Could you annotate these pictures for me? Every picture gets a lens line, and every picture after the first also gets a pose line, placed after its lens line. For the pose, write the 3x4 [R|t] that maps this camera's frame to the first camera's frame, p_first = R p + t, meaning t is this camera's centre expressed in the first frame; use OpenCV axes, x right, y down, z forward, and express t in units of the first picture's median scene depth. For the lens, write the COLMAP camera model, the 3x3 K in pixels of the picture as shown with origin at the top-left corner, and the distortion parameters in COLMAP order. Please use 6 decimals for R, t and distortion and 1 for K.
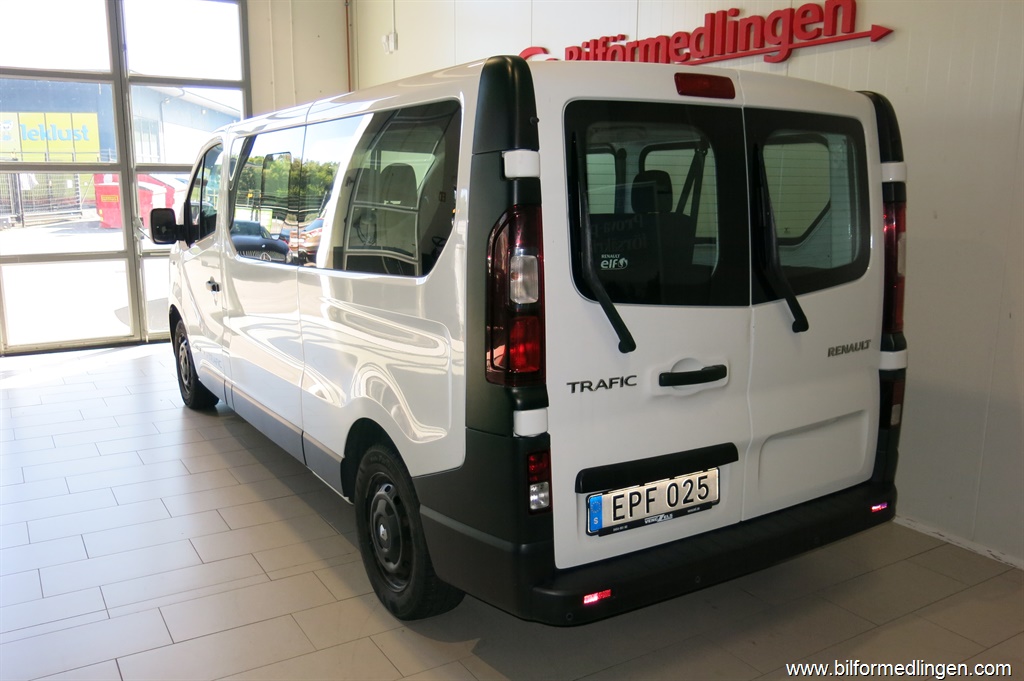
lens RADIAL K [[866.4, 0, 510.9], [0, 866.4, 342.4], [0, 0, 1]] dist [-0.053568, 0.026360]
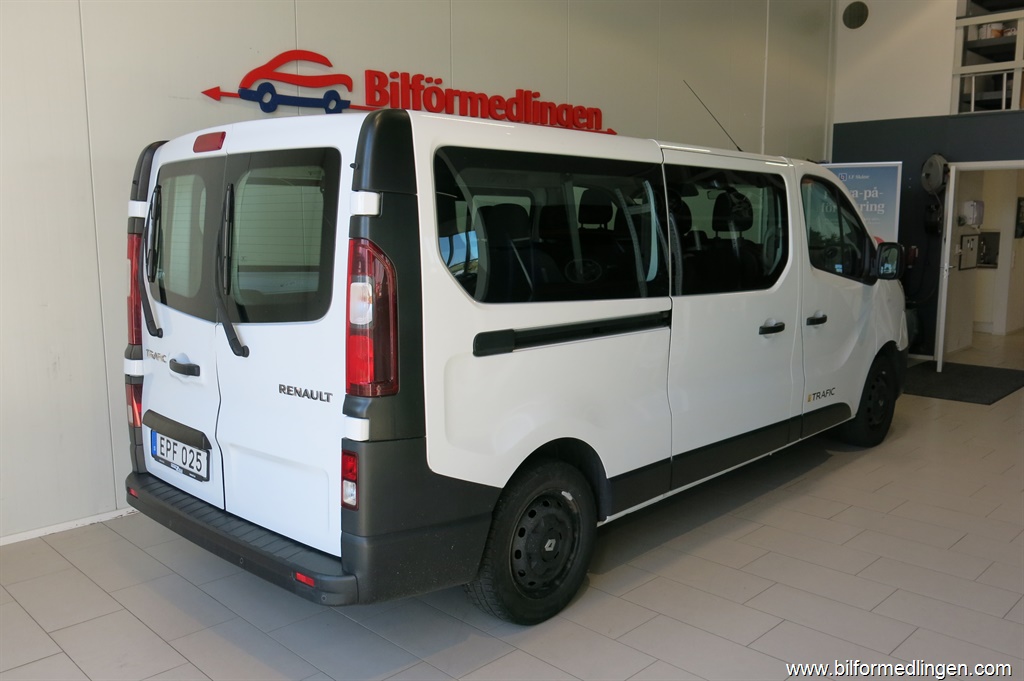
lens RADIAL K [[866.4, 0, 518.0], [0, 866.4, 340.8], [0, 0, 1]] dist [-0.053568, 0.026360]
pose [[-0.246443, -0.144316, 0.958352, -1.155524], [0.171518, 0.966747, 0.189687, -0.273236], [-0.953859, 0.211122, -0.213496, 1.433925]]
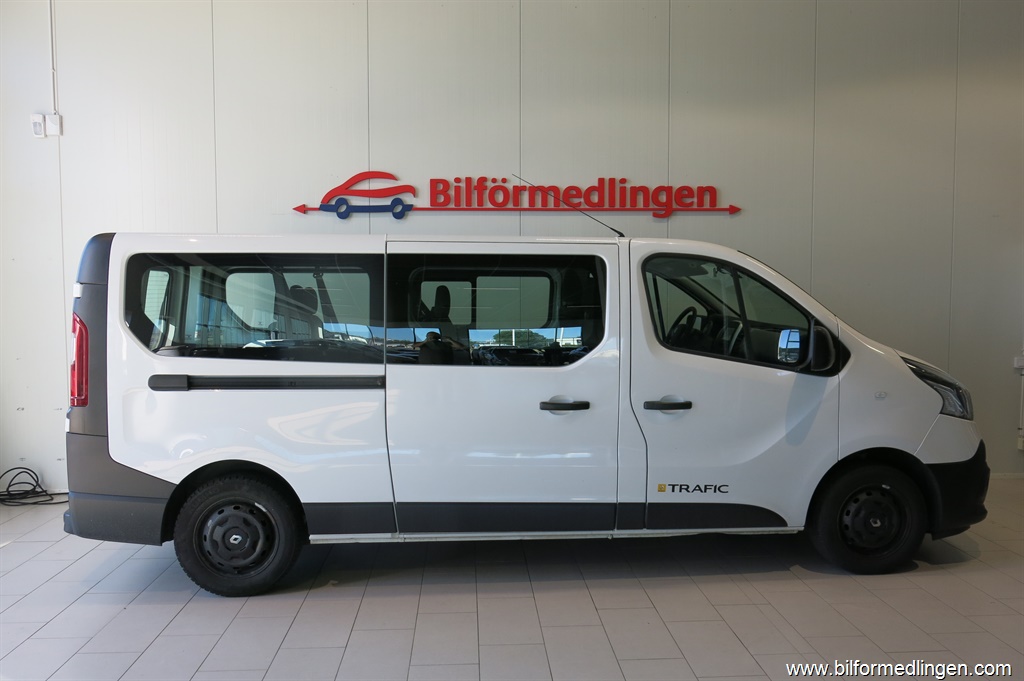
lens RADIAL K [[866.4, 0, 520.4], [0, 866.4, 325.6], [0, 0, 1]] dist [-0.053568, 0.026360]
pose [[0.468657, -0.046354, 0.882163, -1.187752], [0.162736, 0.986061, -0.034642, -0.113882], [-0.868261, 0.159795, 0.469668, 0.492849]]
